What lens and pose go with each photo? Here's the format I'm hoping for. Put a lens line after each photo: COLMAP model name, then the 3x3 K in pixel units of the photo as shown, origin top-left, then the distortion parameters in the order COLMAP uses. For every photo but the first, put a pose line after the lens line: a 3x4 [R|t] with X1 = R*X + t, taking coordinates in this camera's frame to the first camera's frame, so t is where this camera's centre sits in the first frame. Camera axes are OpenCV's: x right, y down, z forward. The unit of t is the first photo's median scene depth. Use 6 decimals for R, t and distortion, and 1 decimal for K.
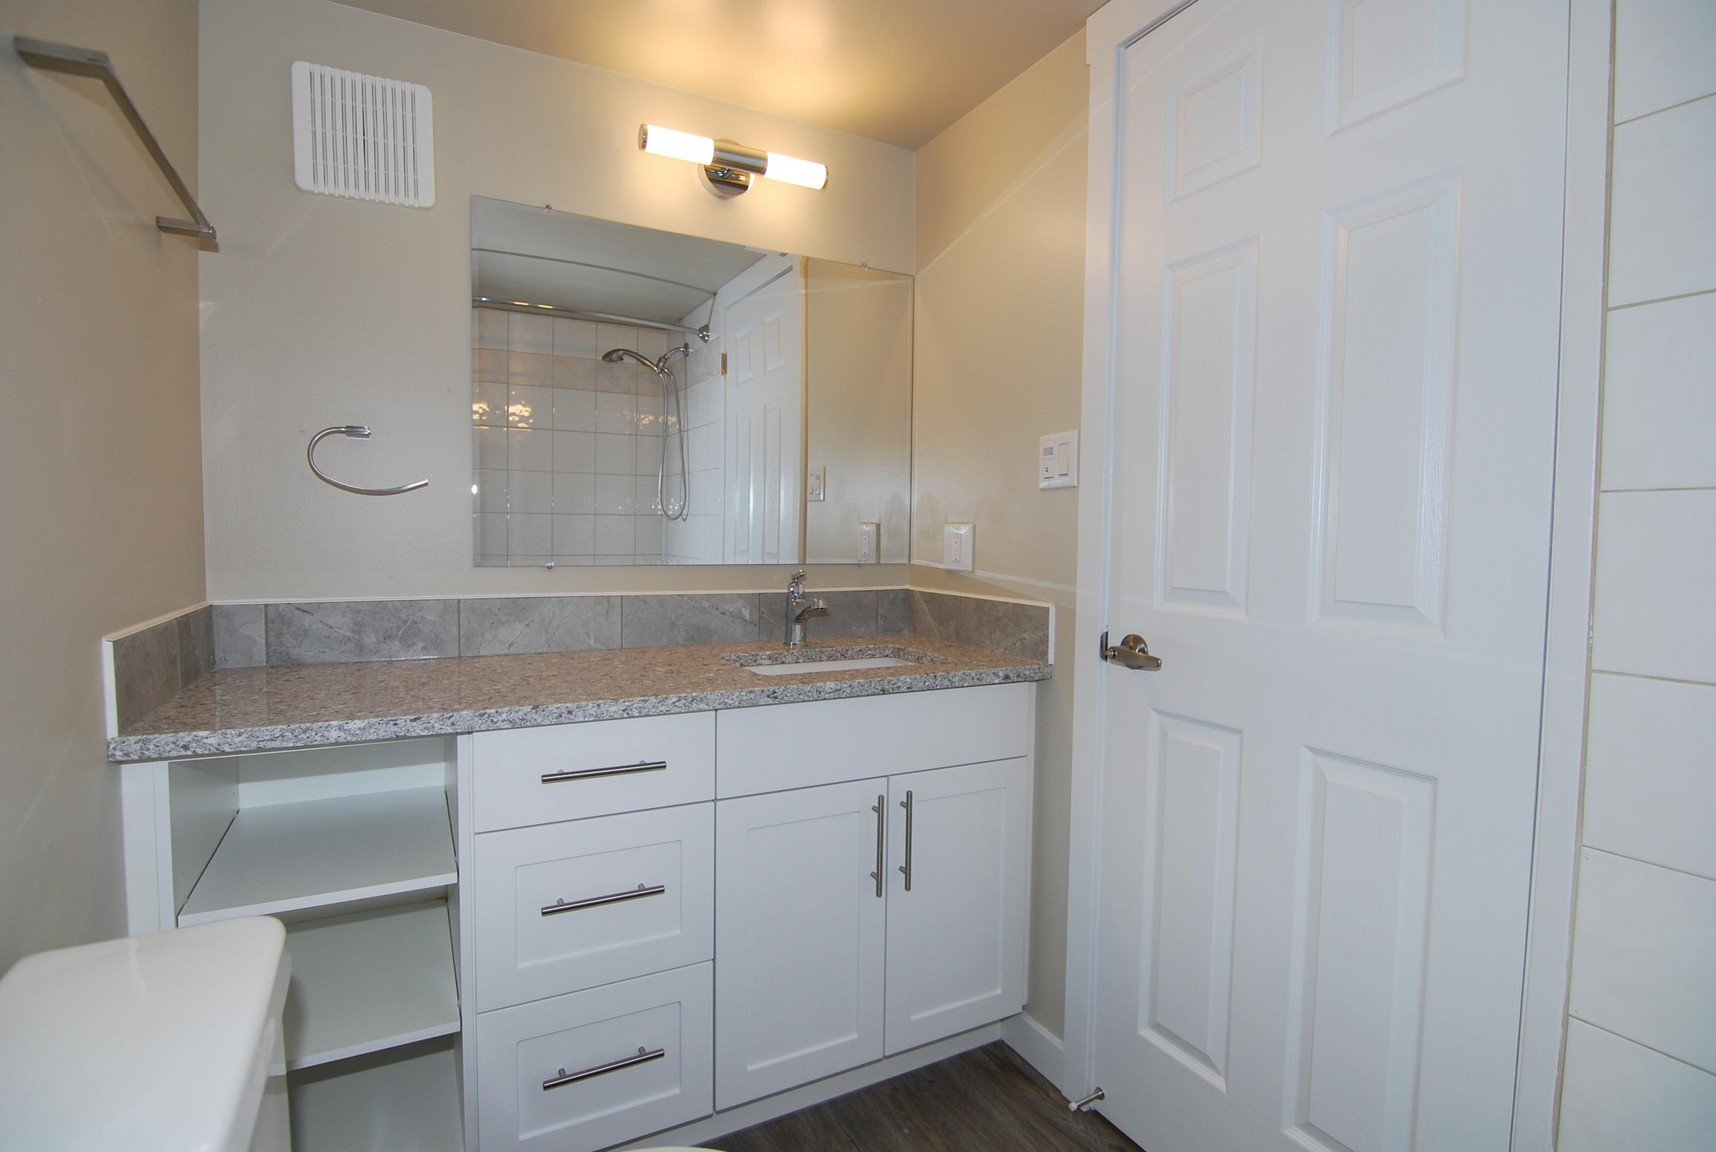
lens RADIAL K [[838.5, 0, 854.9], [0, 838.5, 584.0], [0, 0, 1]] dist [-0.012402, -0.006223]
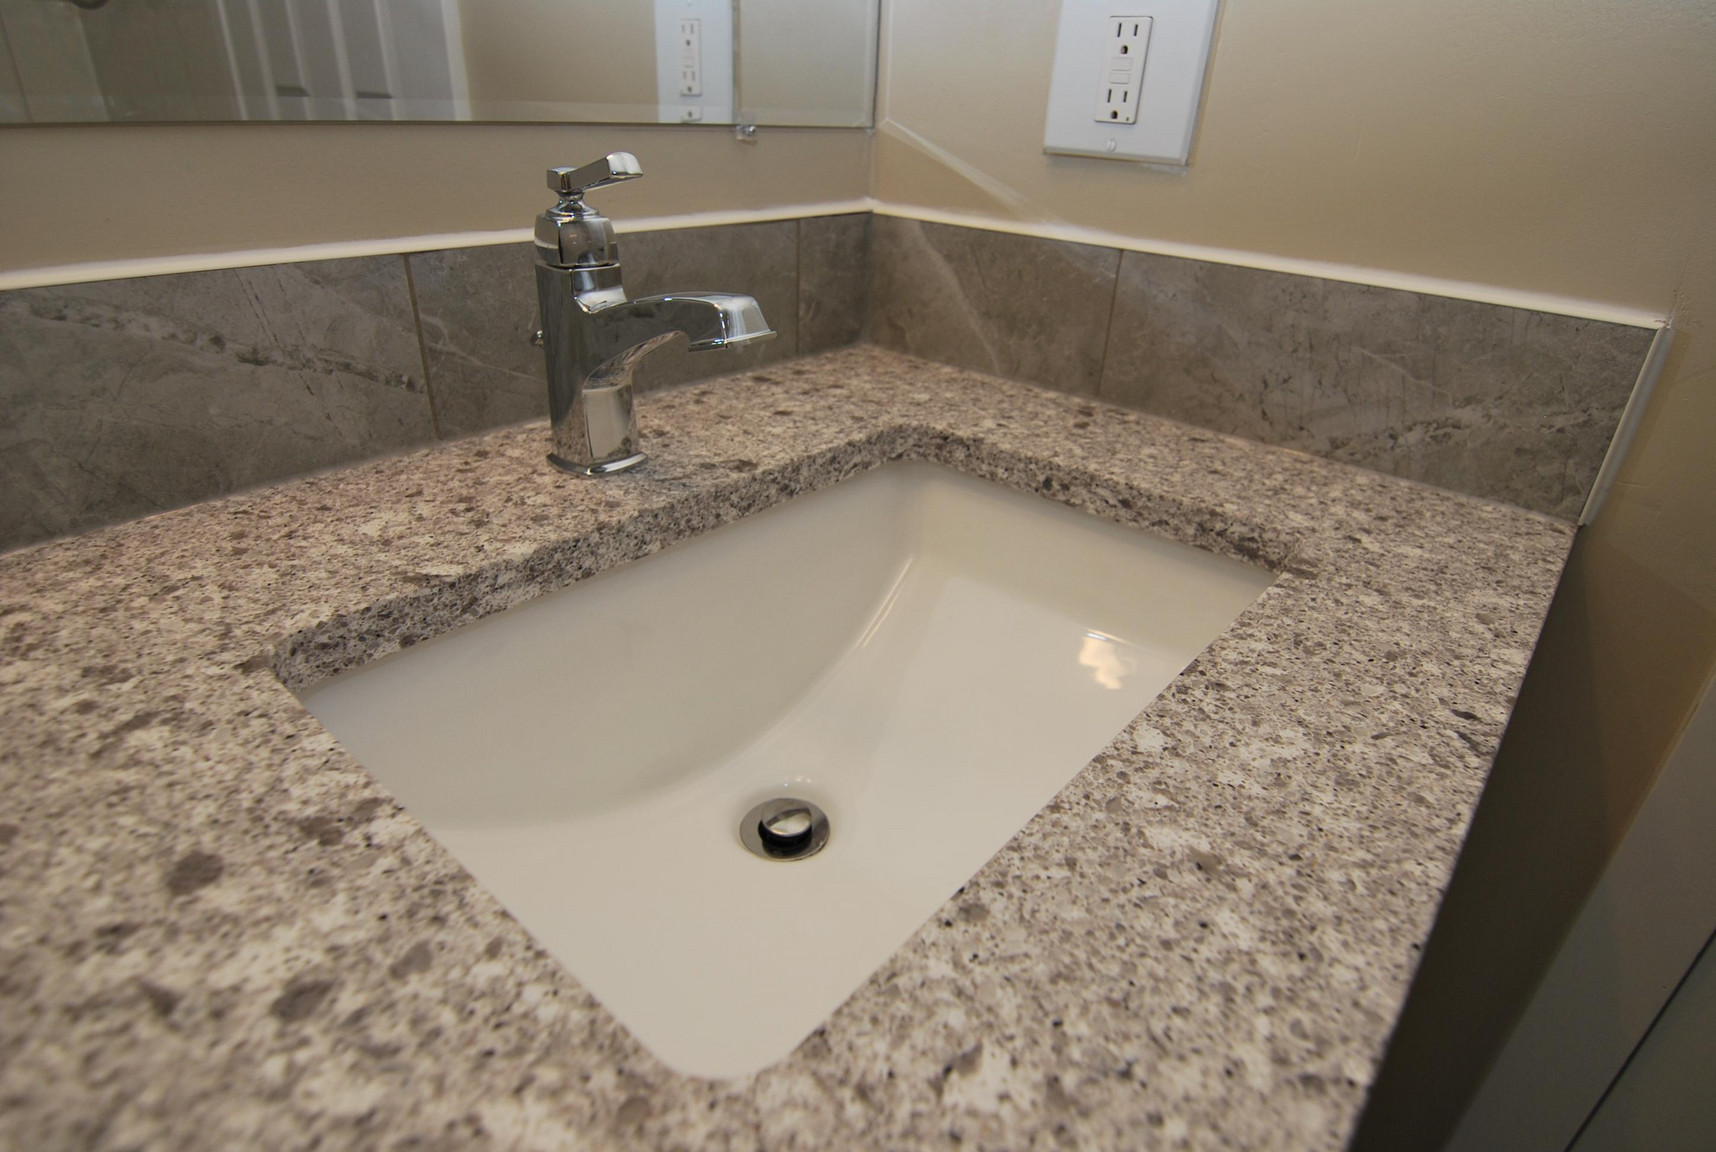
lens RADIAL K [[919.9, 0, 857.4], [0, 919.9, 573.5], [0, 0, 1]] dist [-0.015893, -0.001282]
pose [[0.933184, -0.142062, 0.330131, -0.109153], [-0.007485, 0.910681, 0.413042, -0.017775], [-0.359321, -0.387916, 0.848769, 0.818865]]
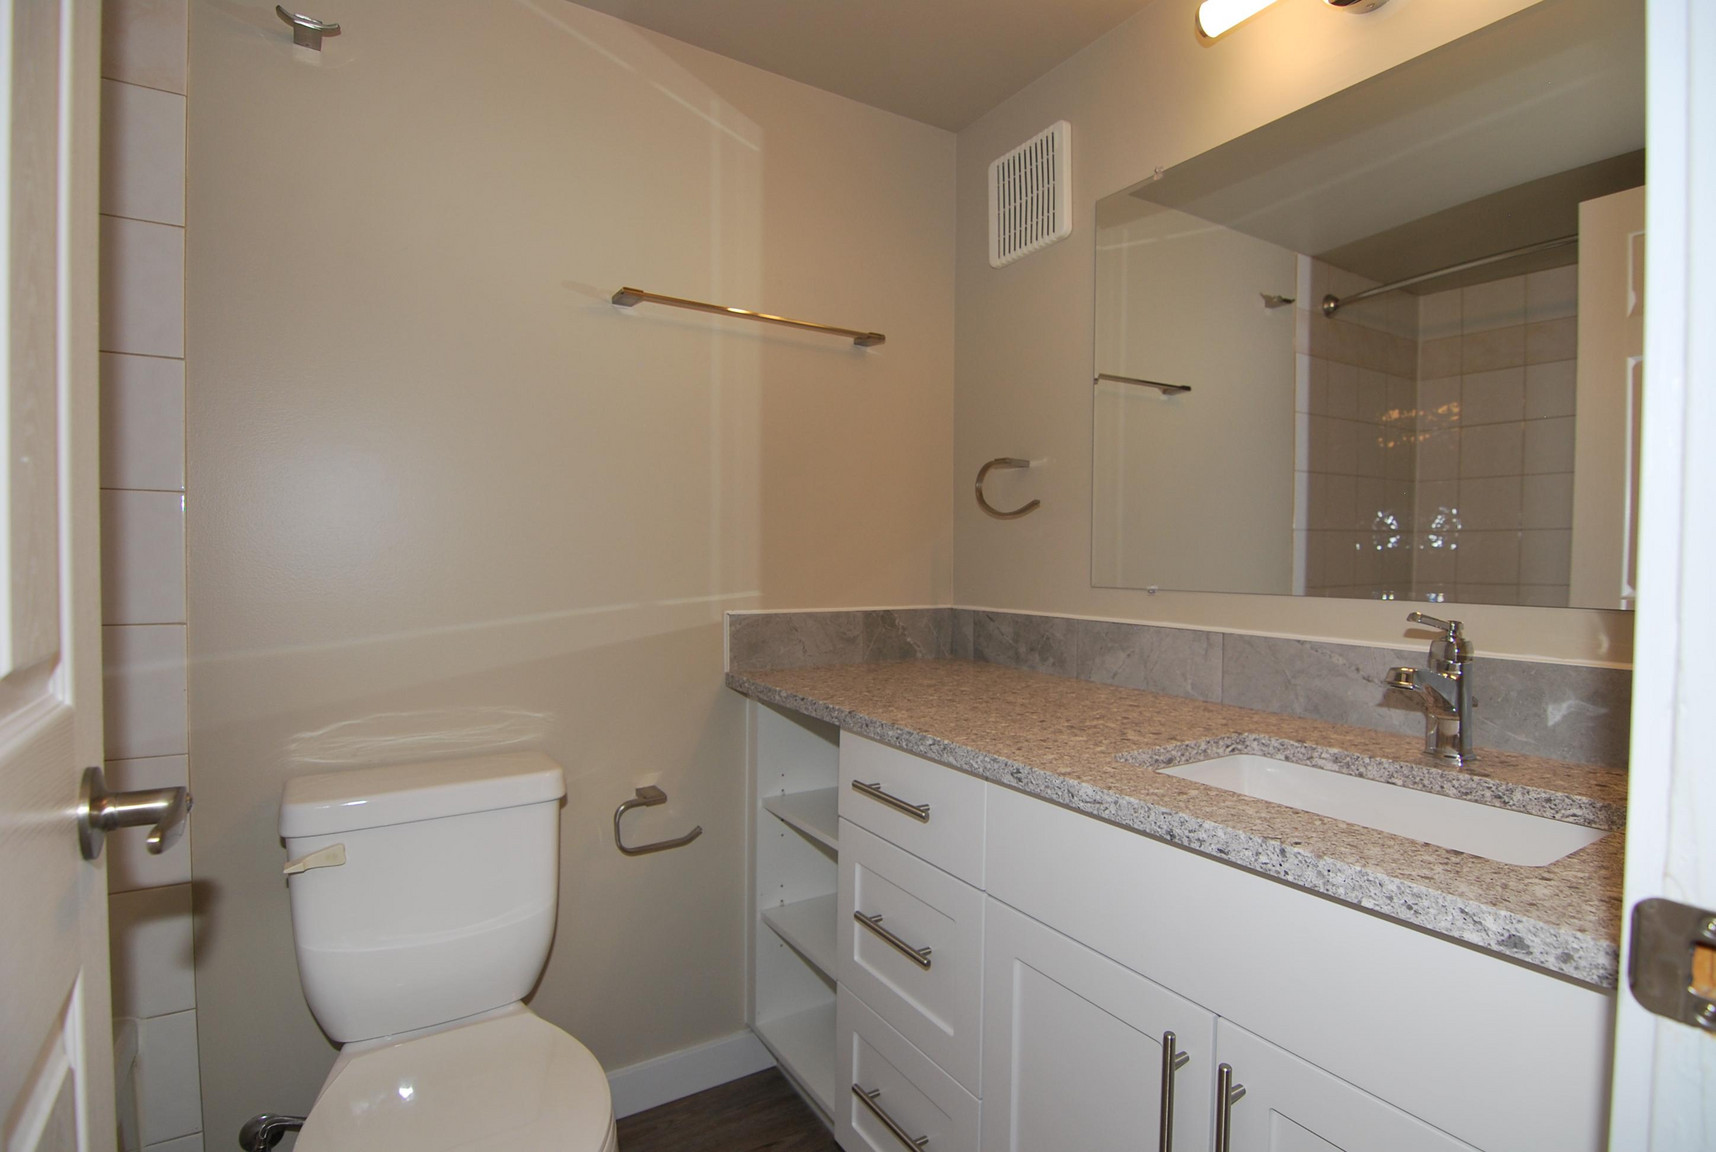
lens RADIAL K [[838.5, 0, 867.8], [0, 838.5, 574.4], [0, 0, 1]] dist [-0.012402, -0.006223]
pose [[0.069525, 0.009691, -0.997533, 0.485430], [-0.065379, 0.997847, 0.005138, -0.023156], [0.995435, 0.064861, 0.070009, 0.684270]]
